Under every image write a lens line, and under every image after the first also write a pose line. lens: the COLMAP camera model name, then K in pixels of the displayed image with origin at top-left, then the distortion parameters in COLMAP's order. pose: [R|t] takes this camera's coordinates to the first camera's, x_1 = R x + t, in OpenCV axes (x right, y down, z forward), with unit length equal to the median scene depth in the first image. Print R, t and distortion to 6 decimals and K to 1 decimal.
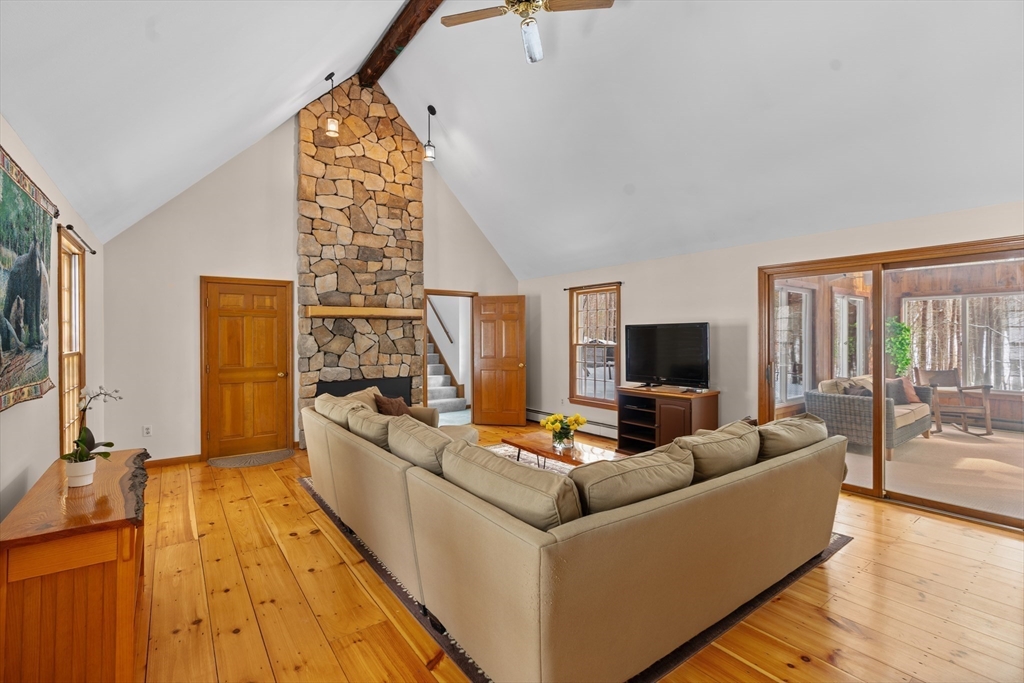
lens RADIAL K [[460.7, 0, 507.4], [0, 460.7, 339.7], [0, 0, 1]] dist [-0.010152, 0.001551]
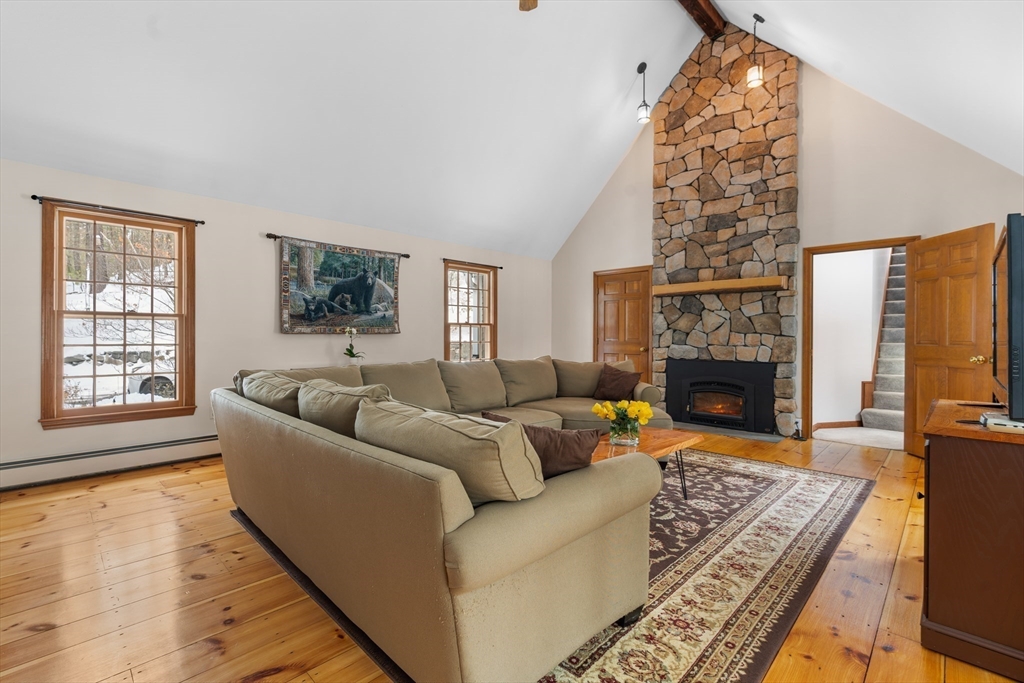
lens RADIAL K [[460.7, 0, 509.5], [0, 460.7, 338.9], [0, 0, 1]] dist [-0.010152, 0.001551]
pose [[0.152668, 0.014980, -0.988164, 0.534484], [-0.012215, 0.999837, 0.013270, 0.036705], [0.988202, 0.010045, 0.152827, 0.460677]]
